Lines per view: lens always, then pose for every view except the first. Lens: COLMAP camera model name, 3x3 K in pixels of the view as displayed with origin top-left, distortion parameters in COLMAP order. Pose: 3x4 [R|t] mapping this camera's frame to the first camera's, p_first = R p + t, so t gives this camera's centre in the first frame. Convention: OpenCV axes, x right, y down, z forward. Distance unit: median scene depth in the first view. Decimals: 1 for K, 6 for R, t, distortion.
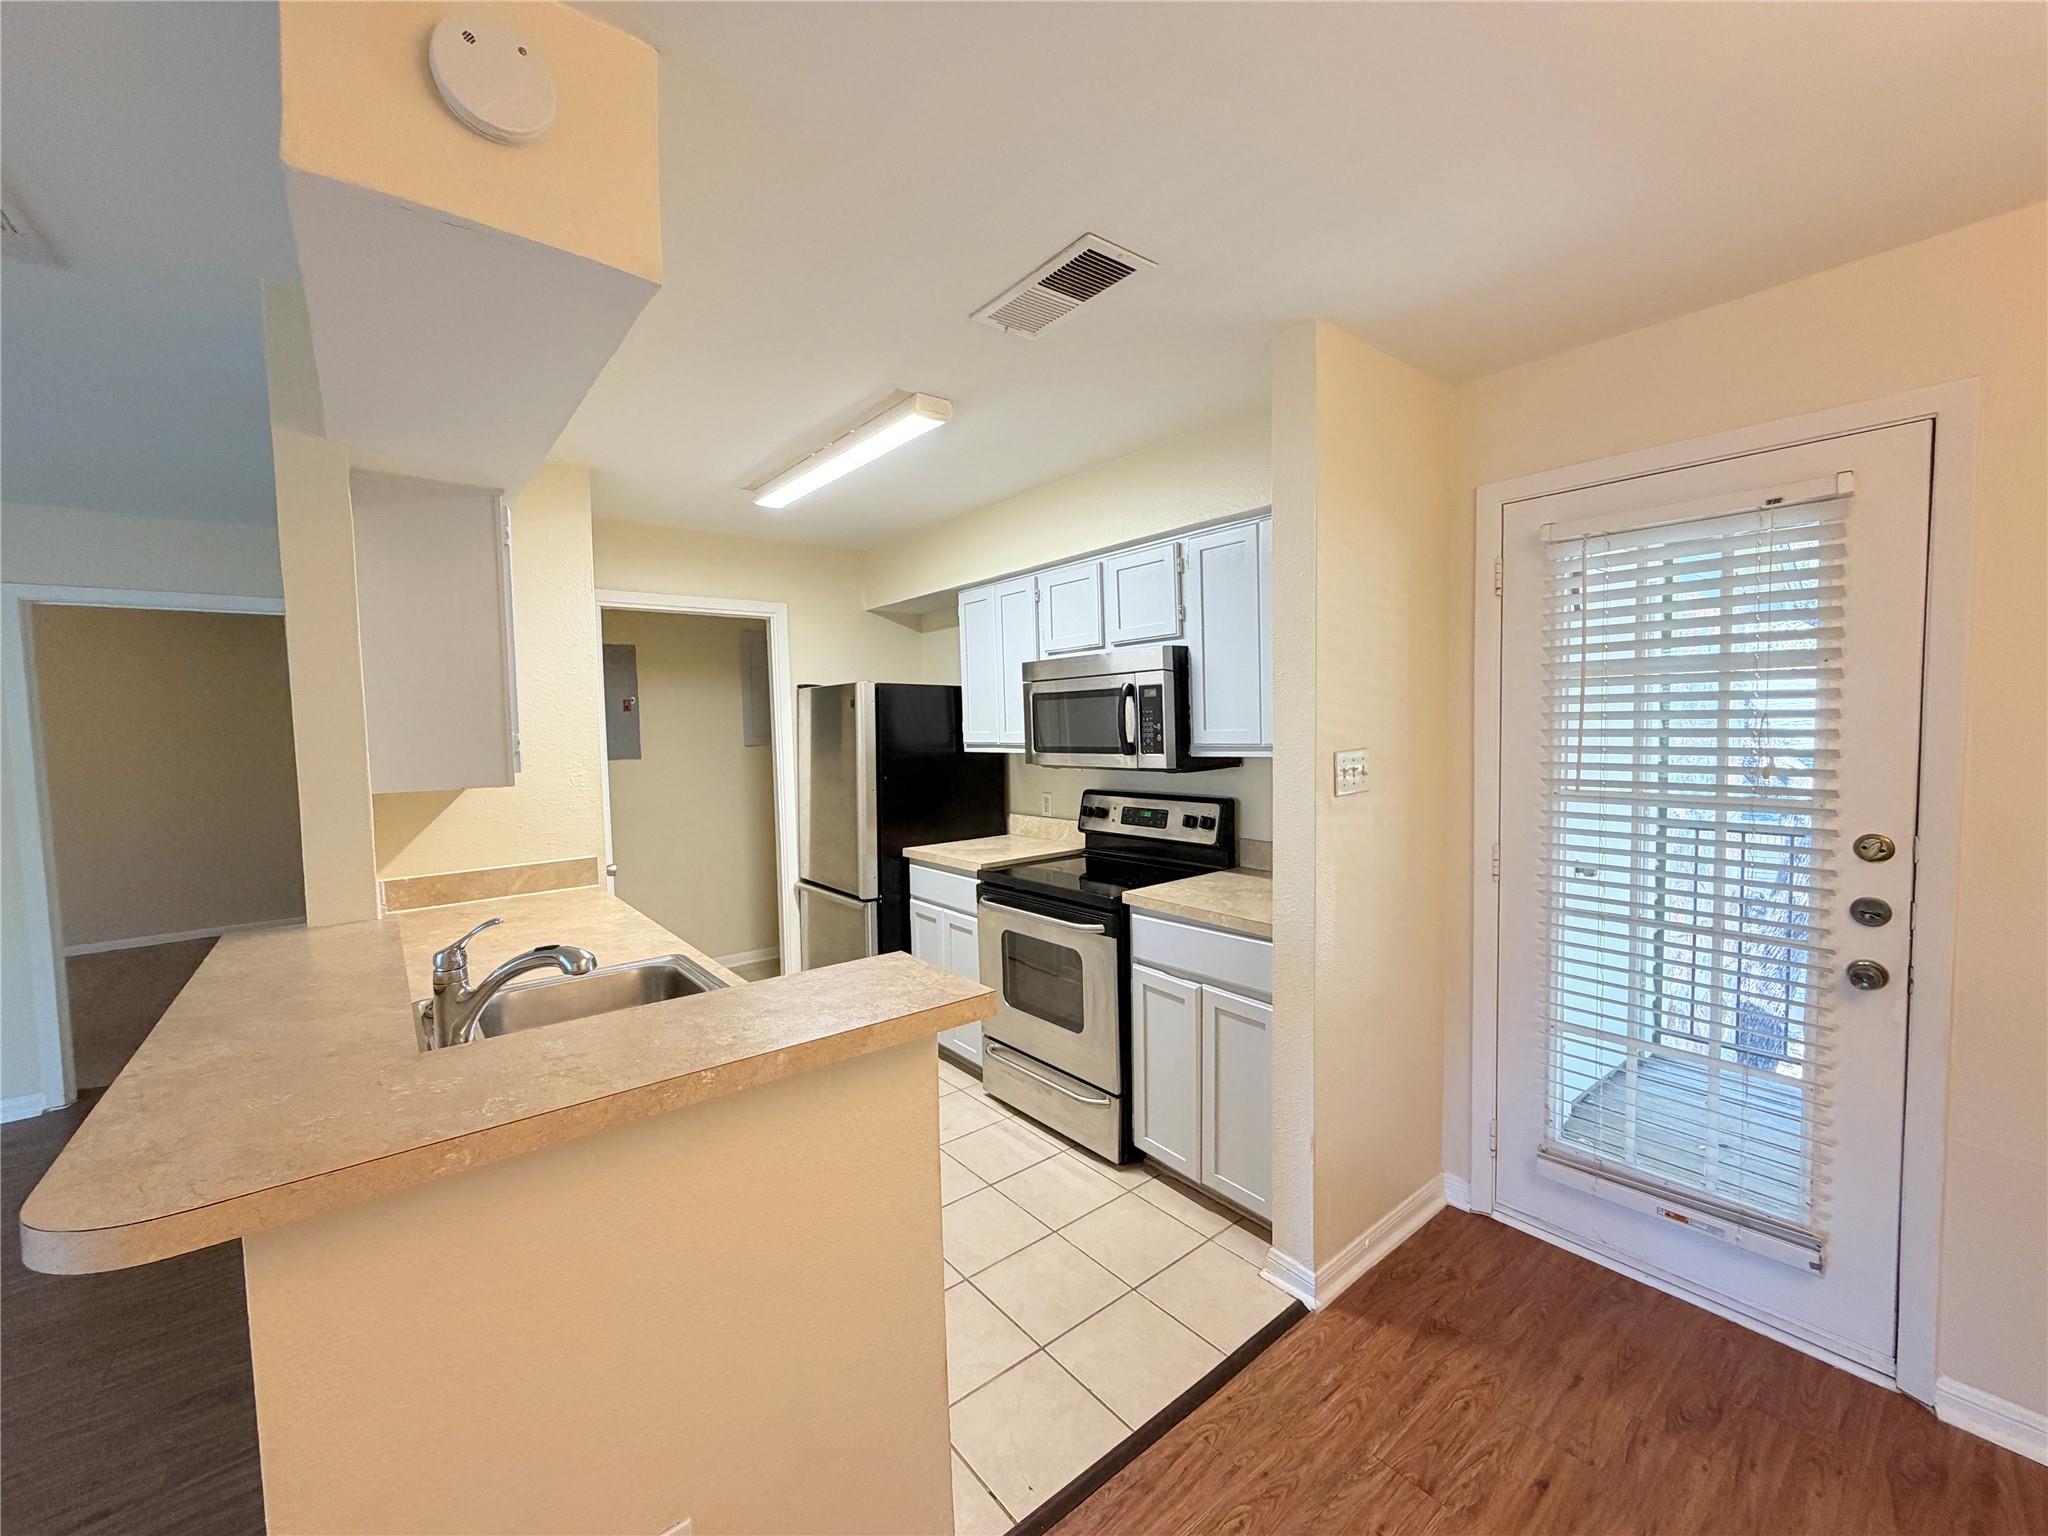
lens RADIAL K [[817.9, 0, 1019.9], [0, 817.9, 766.8], [0, 0, 1]] dist [-0.001196, 0.000193]
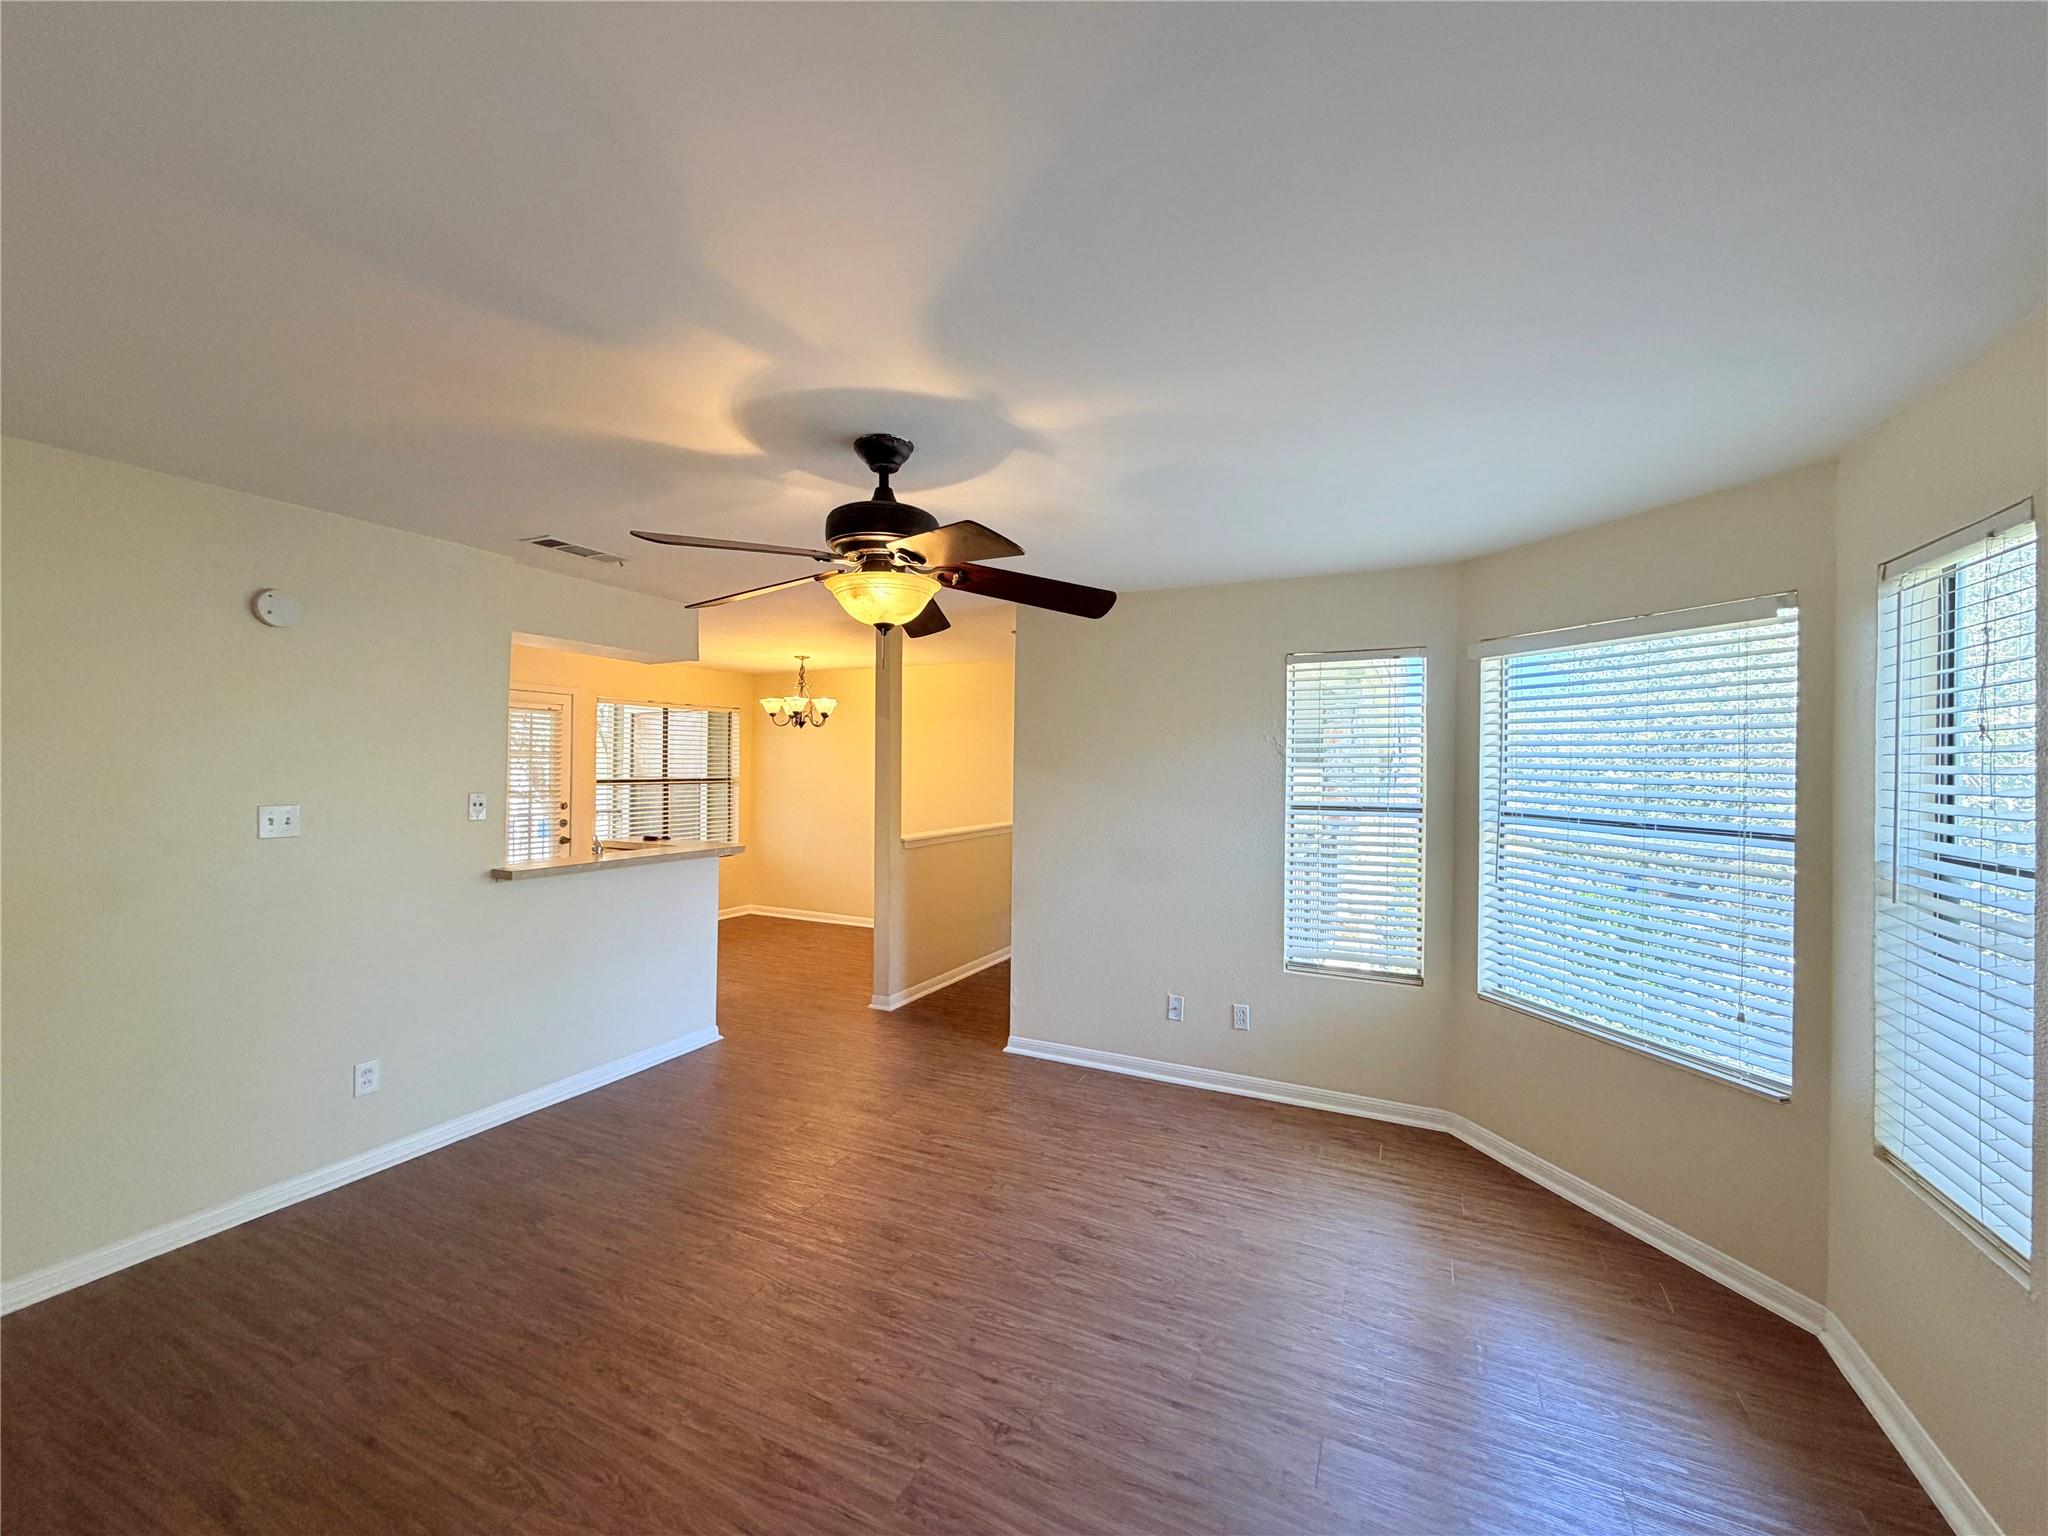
lens RADIAL K [[817.9, 0, 1019.9], [0, 817.9, 766.8], [0, 0, 1]] dist [-0.001196, 0.000193]
pose [[-0.422370, 0.013356, 0.906325, -2.140623], [0.044456, 0.998993, 0.005997, -0.004677], [-0.905333, 0.042824, -0.422538, 0.458813]]
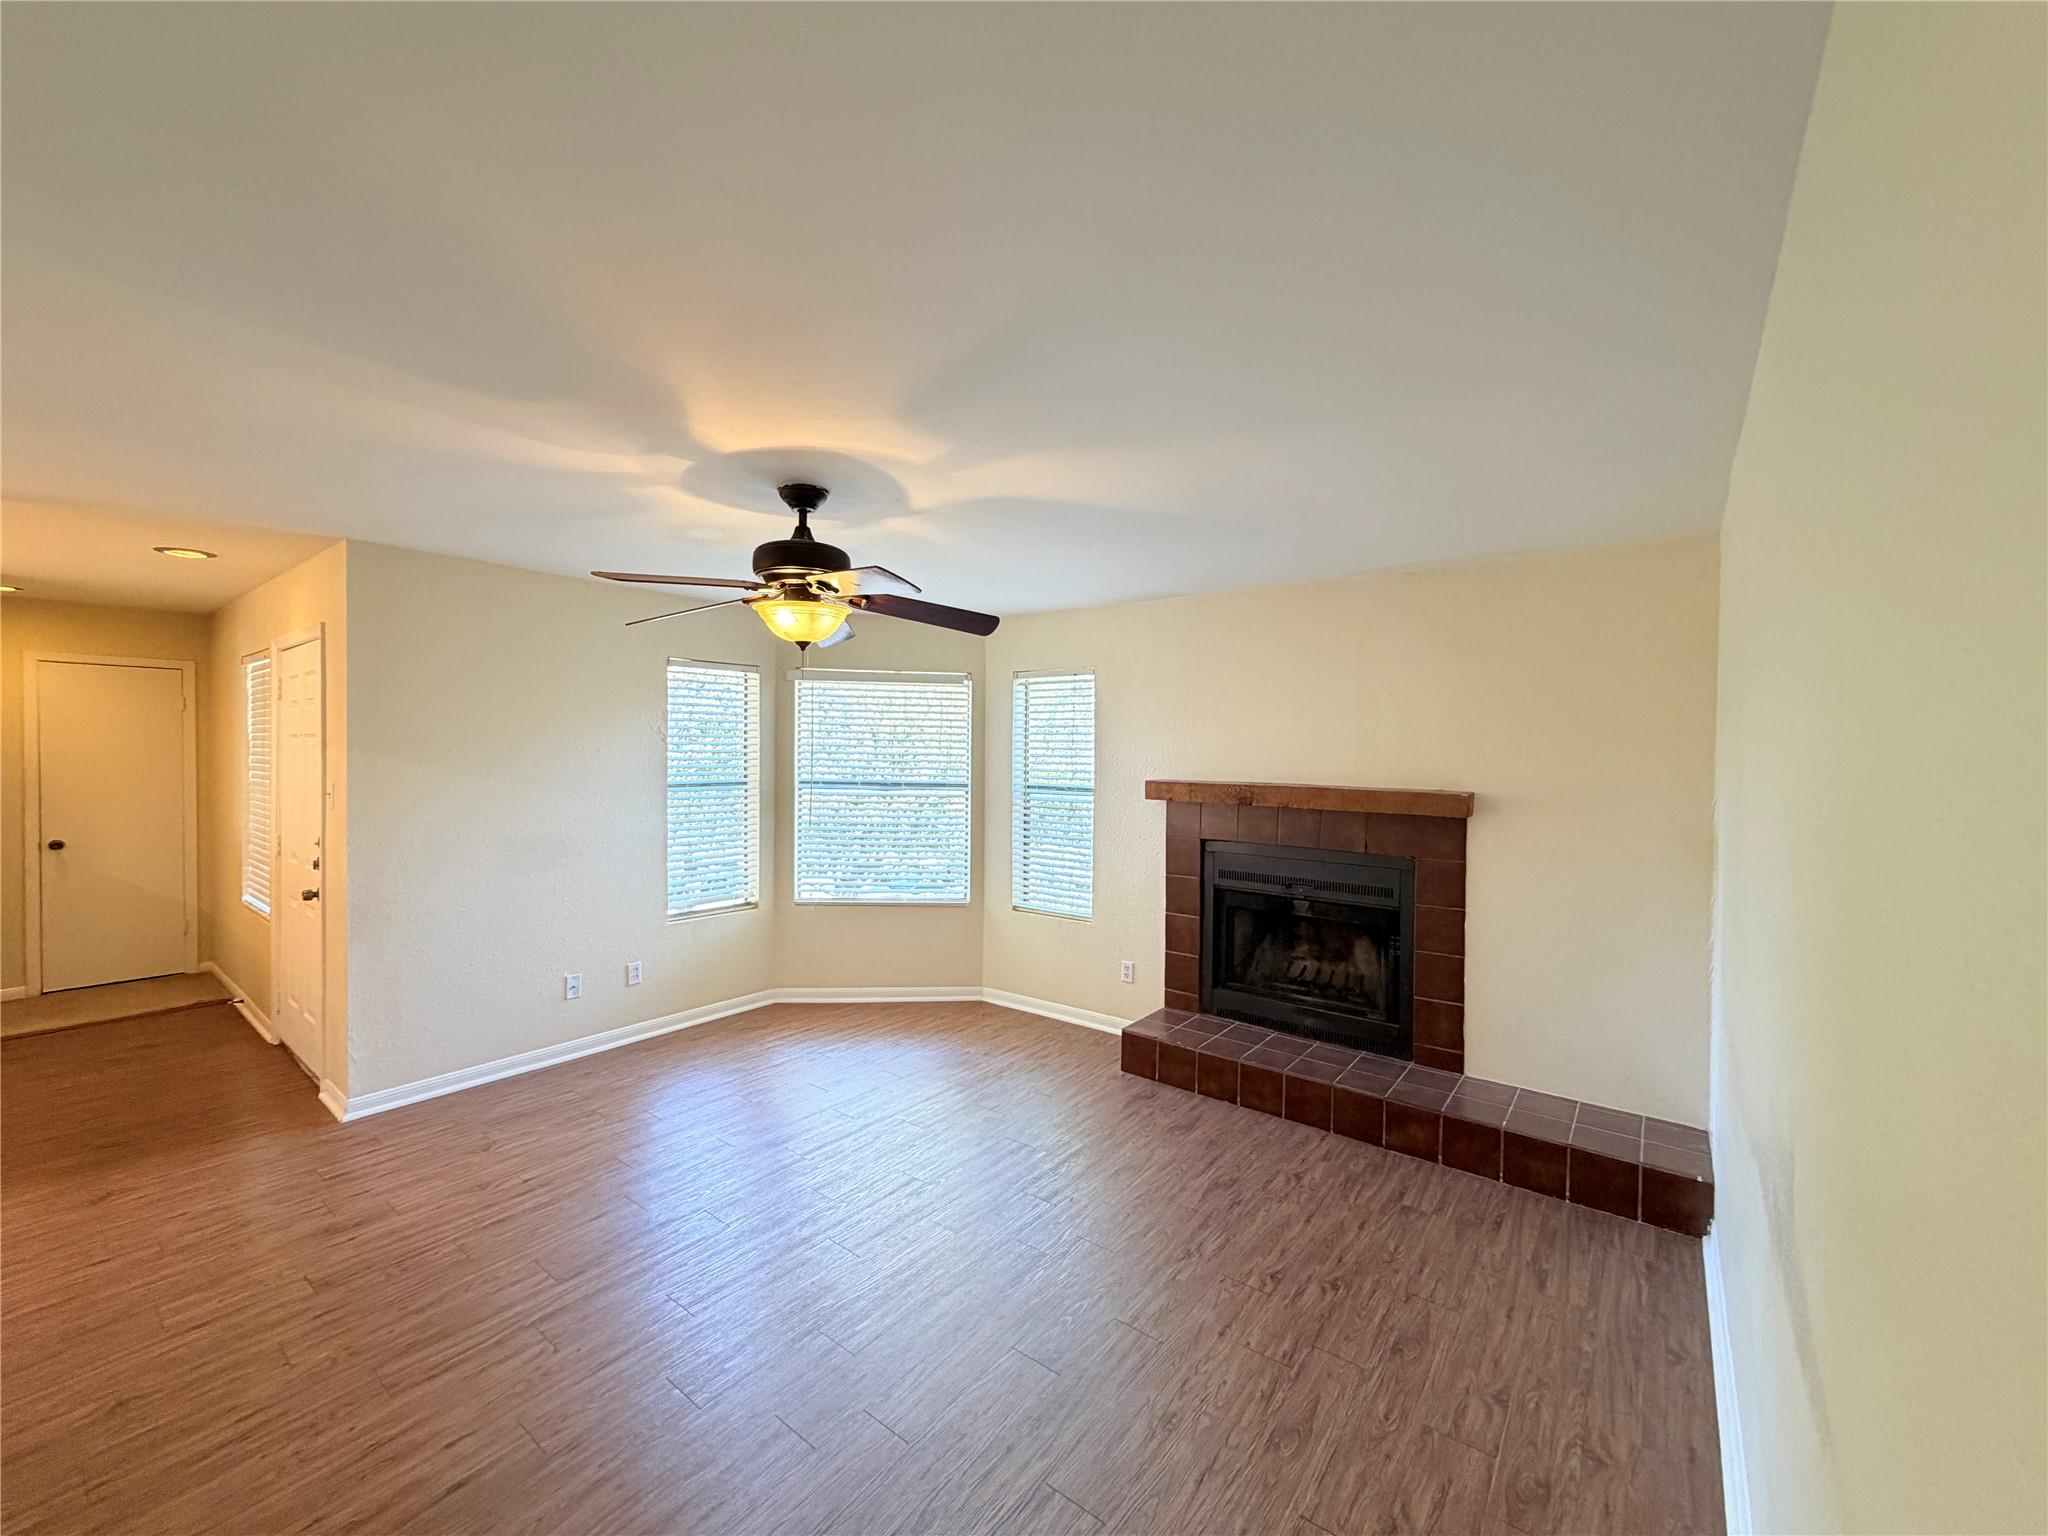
lens RADIAL K [[817.9, 0, 1019.9], [0, 817.9, 766.8], [0, 0, 1]] dist [-0.001196, 0.000193]
pose [[-0.973198, 0.012785, -0.229614, -1.352747], [-0.003925, 0.997384, 0.072172, -0.071788], [0.229936, 0.071139, -0.970602, 1.266007]]
